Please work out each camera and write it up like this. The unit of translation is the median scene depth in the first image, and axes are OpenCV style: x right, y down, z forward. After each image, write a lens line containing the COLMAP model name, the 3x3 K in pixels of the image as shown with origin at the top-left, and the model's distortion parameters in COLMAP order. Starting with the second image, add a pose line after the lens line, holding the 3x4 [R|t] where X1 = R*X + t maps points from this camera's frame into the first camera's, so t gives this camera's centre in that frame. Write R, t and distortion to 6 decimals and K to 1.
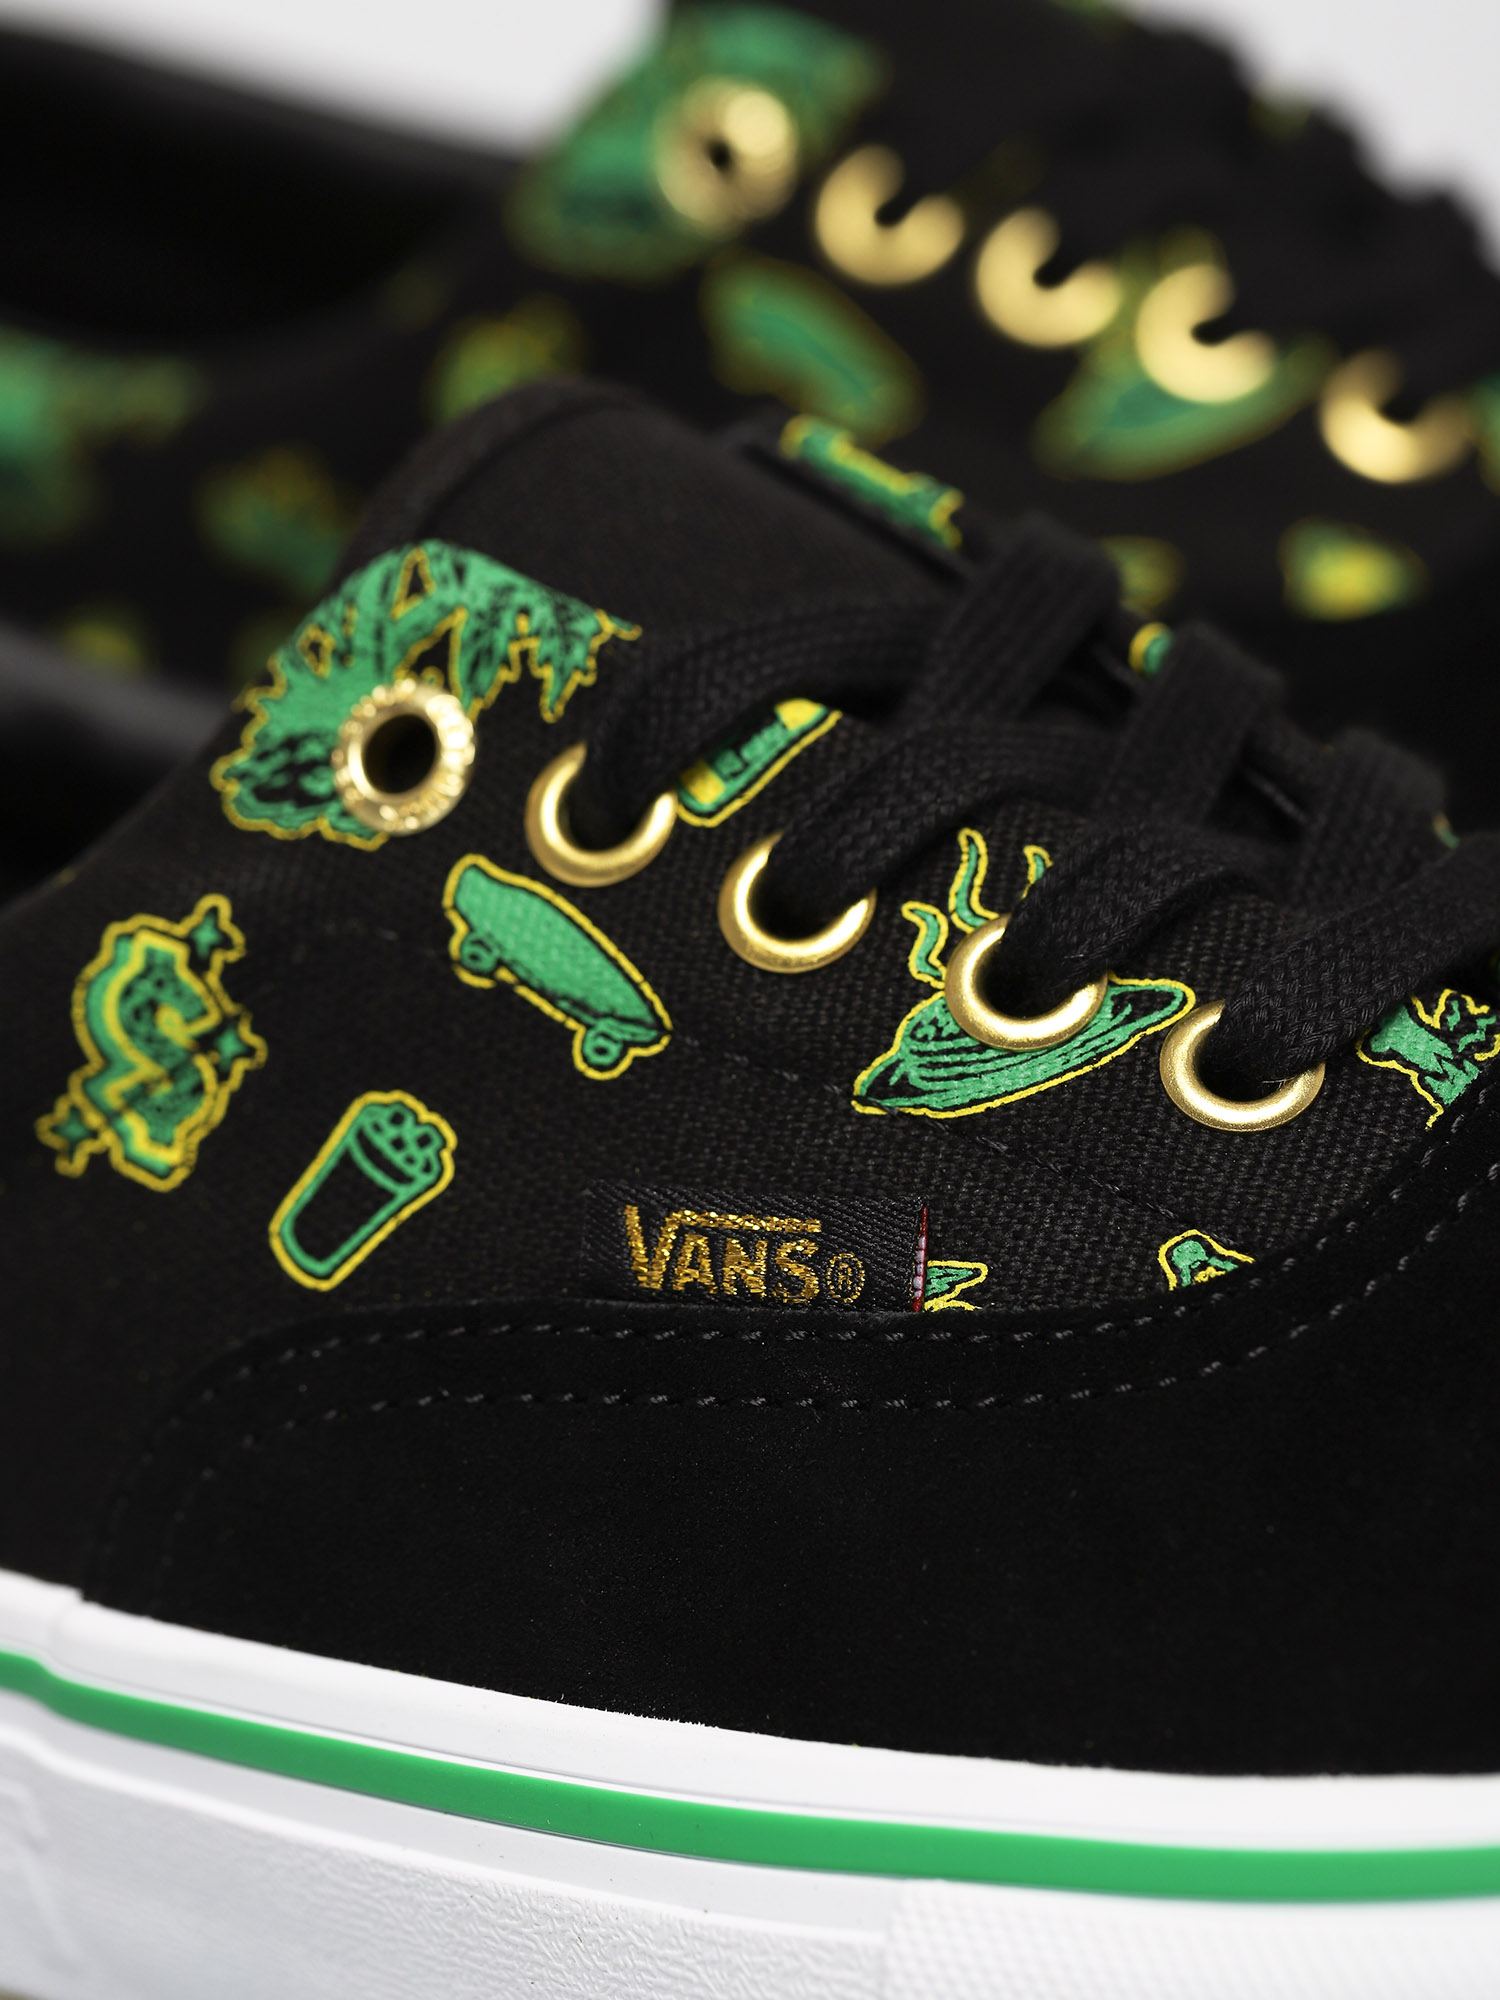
lens RADIAL K [[8186.5, 0, 749.9], [0, 8186.5, 1000.5], [0, 0, 1]] dist [-0.211107, 0.000000]
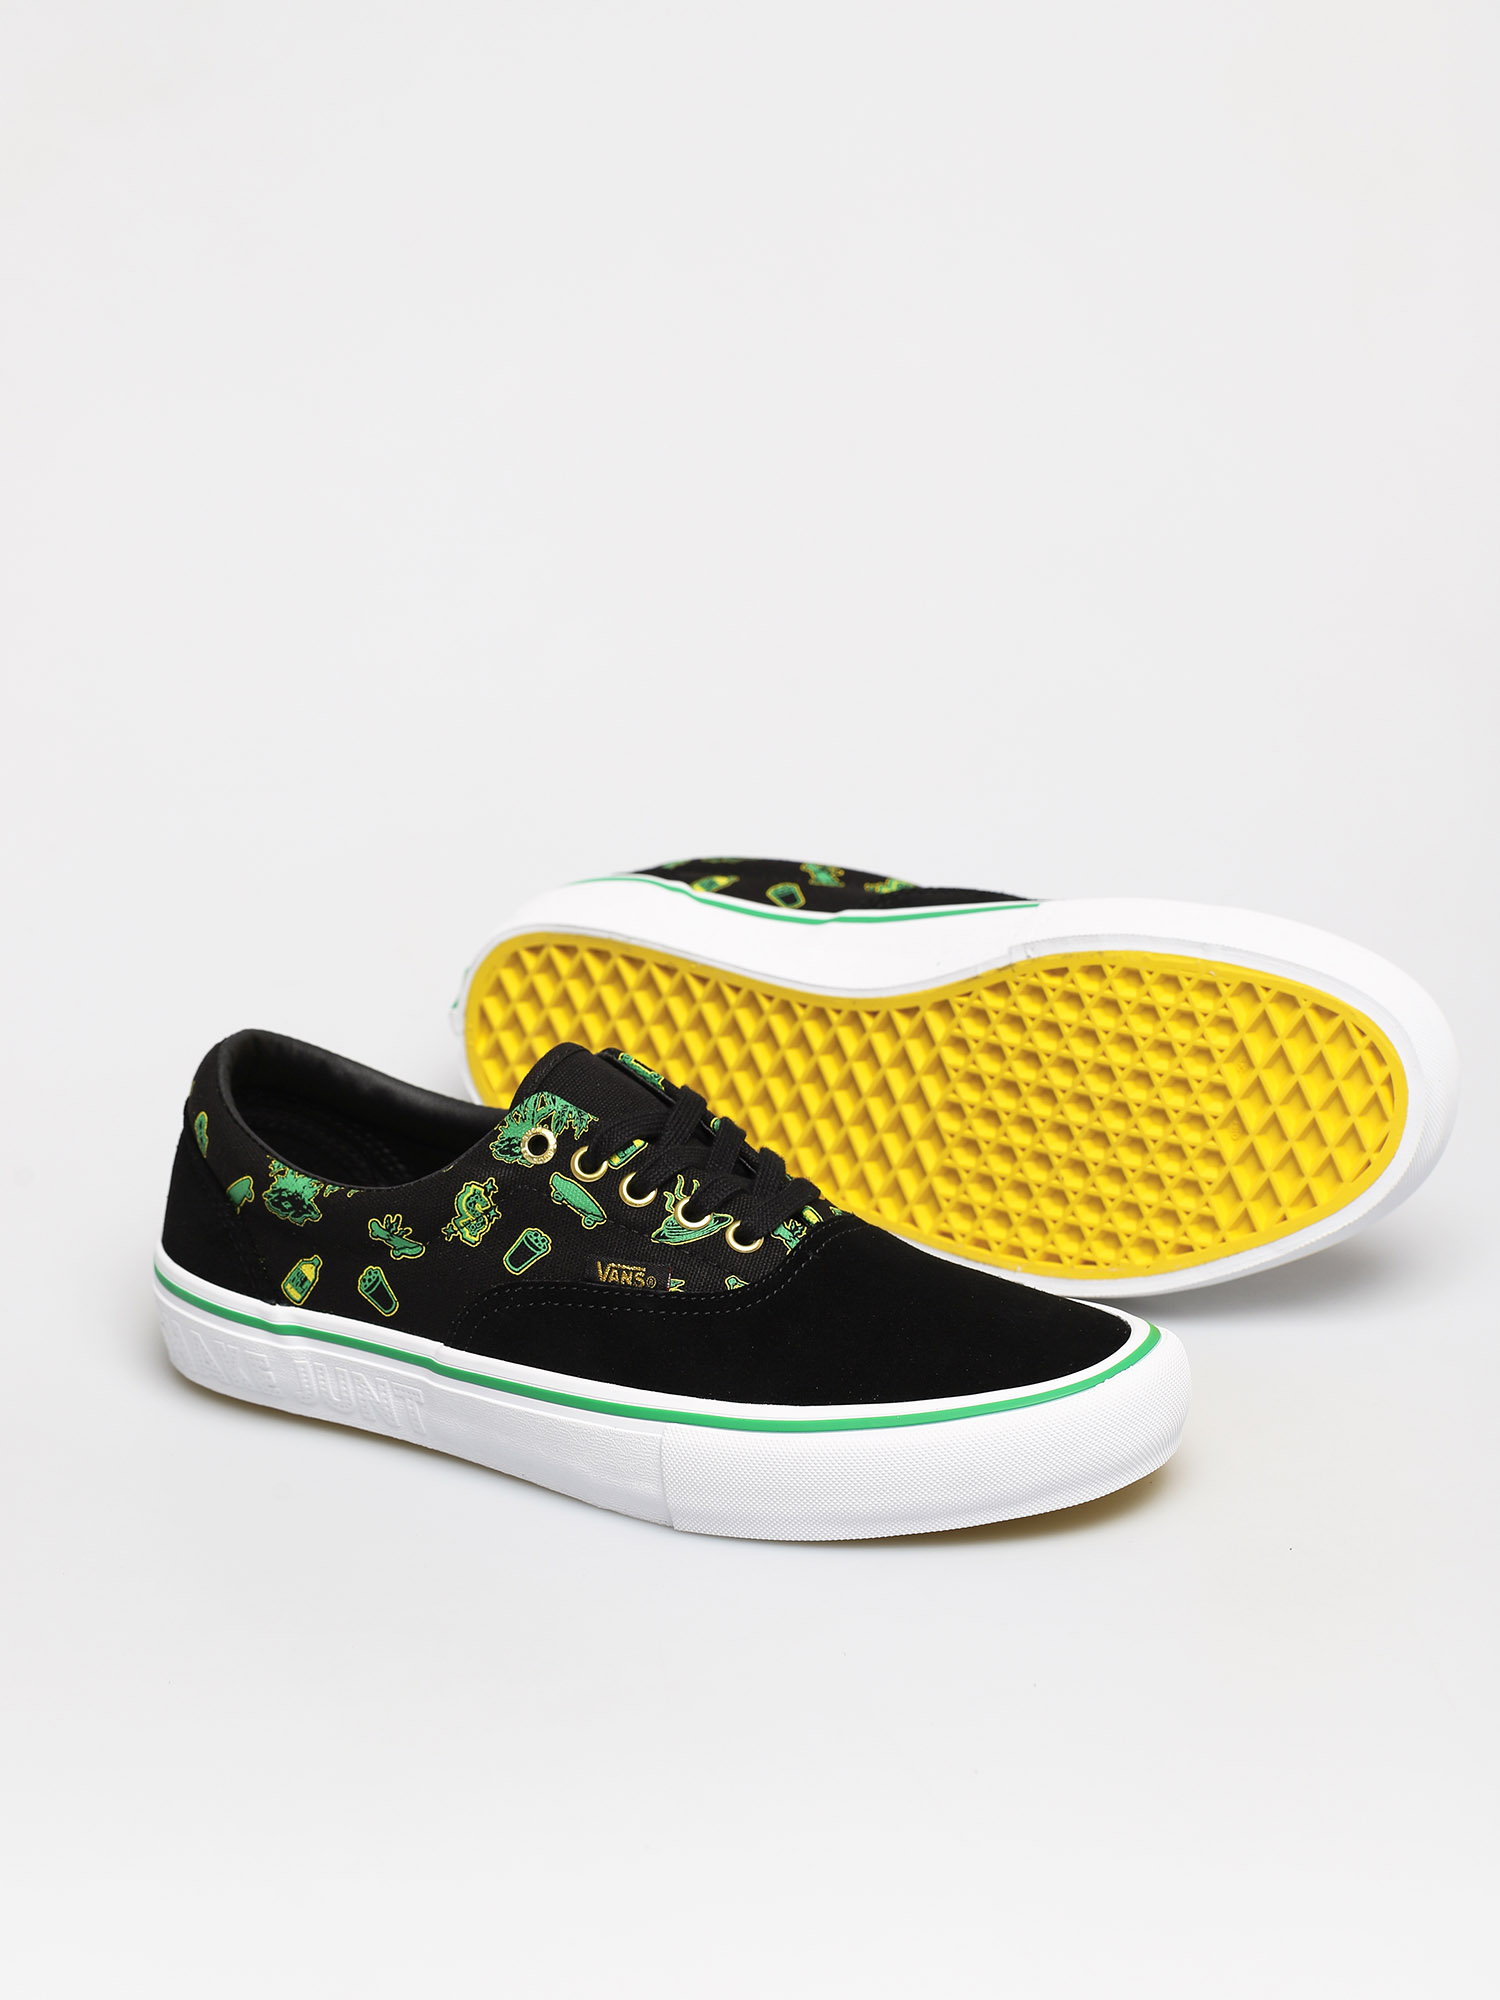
lens RADIAL K [[8186.5, 0, 748.9], [0, 8186.5, 1001.3], [0, 0, 1]] dist [-0.211107, 0.000000]
pose [[0.989328, 0.038935, 0.140410, -0.529401], [-0.047975, 0.996948, 0.061586, -0.368354], [-0.137583, -0.067665, 0.988176, -3.144860]]
